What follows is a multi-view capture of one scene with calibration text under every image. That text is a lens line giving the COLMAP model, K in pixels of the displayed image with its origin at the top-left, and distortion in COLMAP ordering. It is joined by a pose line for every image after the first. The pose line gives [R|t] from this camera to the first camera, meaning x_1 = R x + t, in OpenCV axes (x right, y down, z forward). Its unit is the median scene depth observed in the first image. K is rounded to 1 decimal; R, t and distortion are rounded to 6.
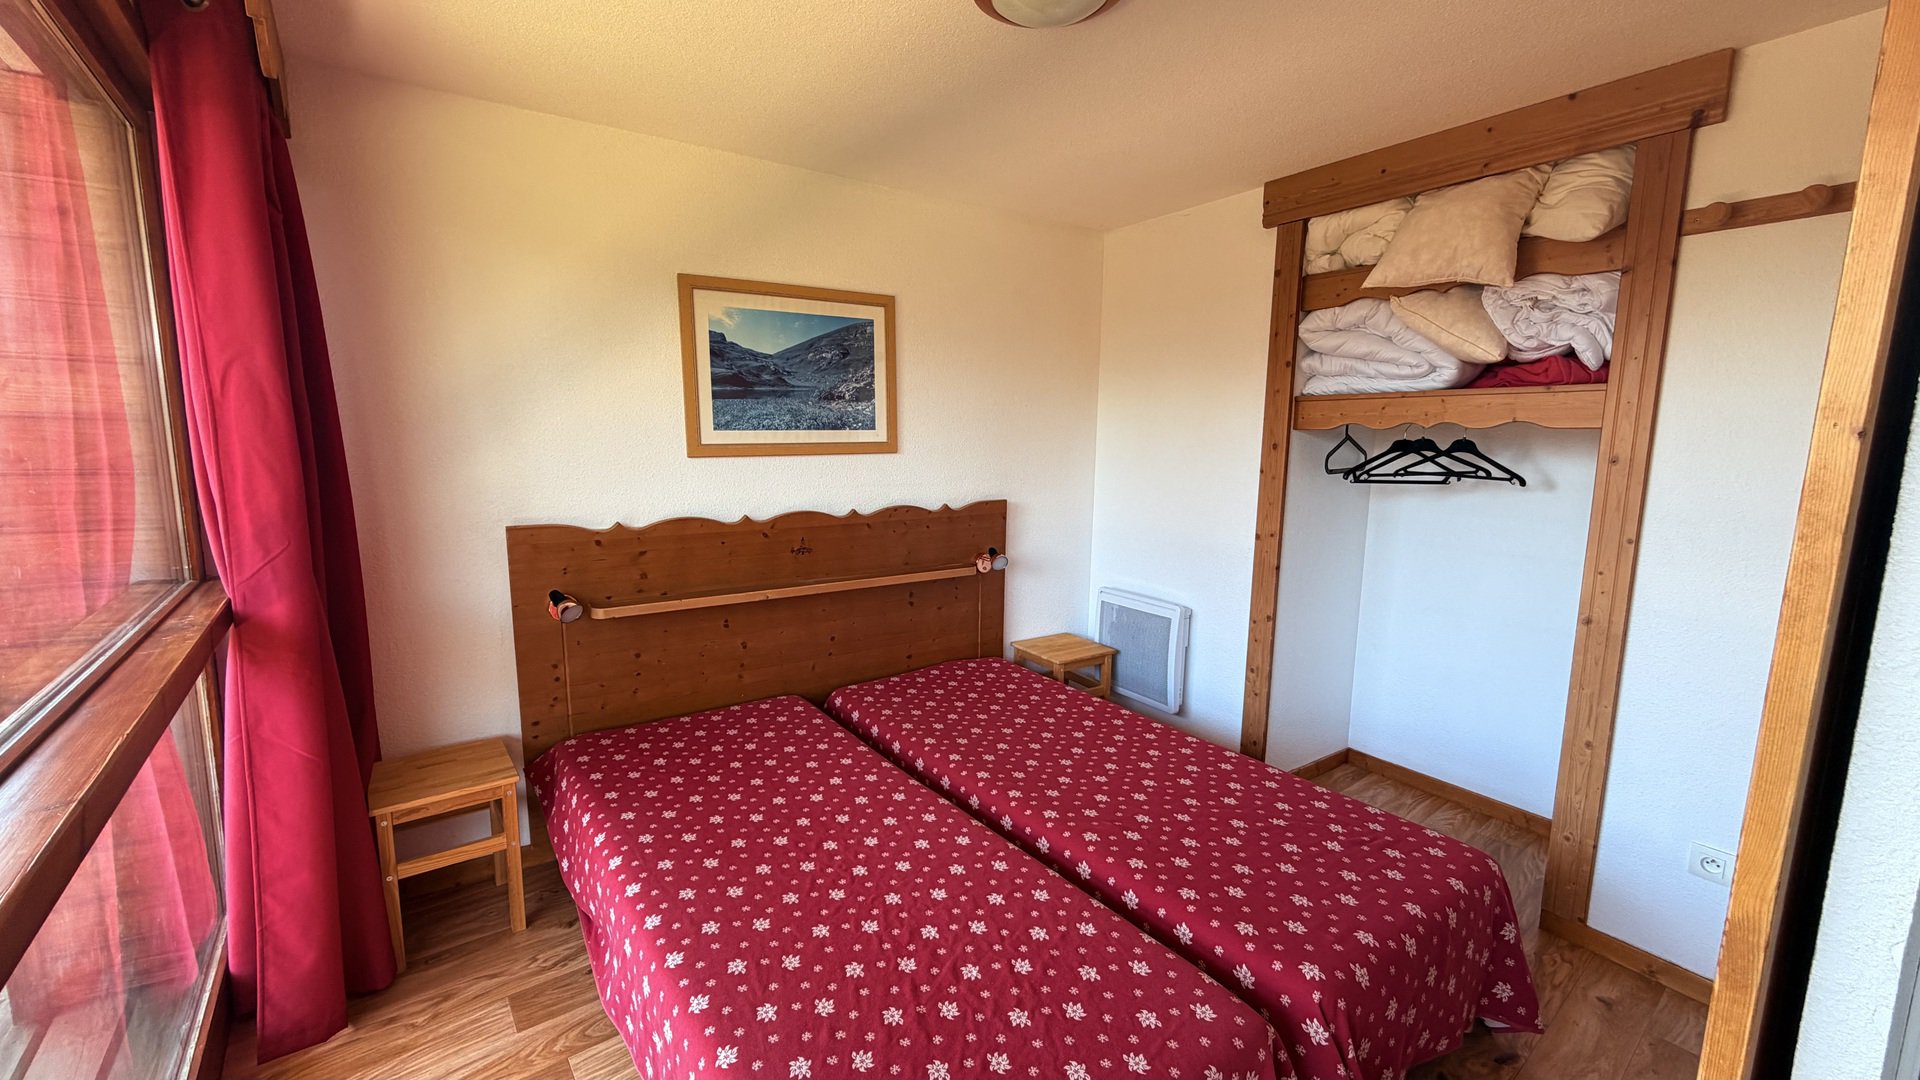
lens RADIAL K [[766.0, 0, 956.7], [0, 766.0, 534.5], [0, 0, 1]] dist [-0.001267, 0.000000]
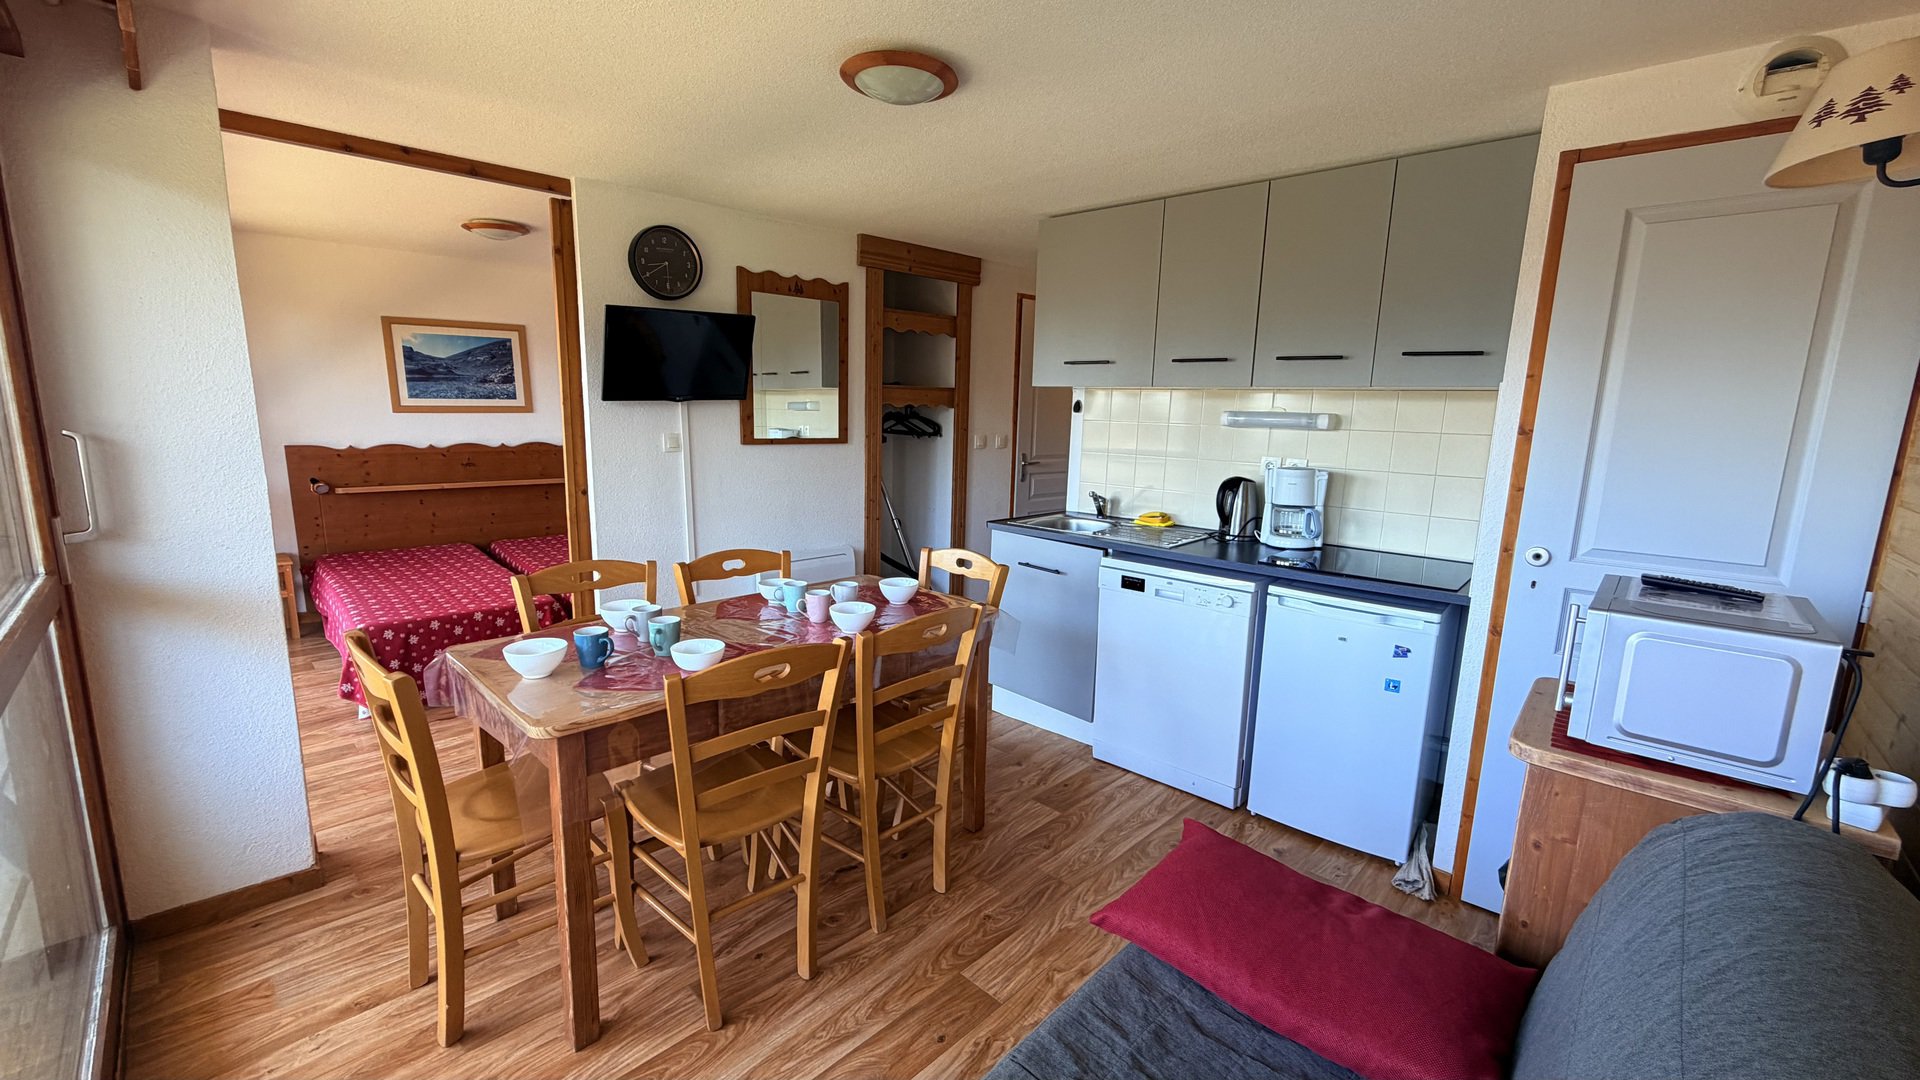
lens RADIAL K [[766.0, 0, 956.7], [0, 766.0, 534.5], [0, 0, 1]] dist [-0.001267, 0.000000]
pose [[0.989502, -0.003586, 0.144472, 0.743699], [-0.002997, 0.998968, 0.045318, 0.109657], [-0.144485, -0.045276, 0.988471, -1.073509]]
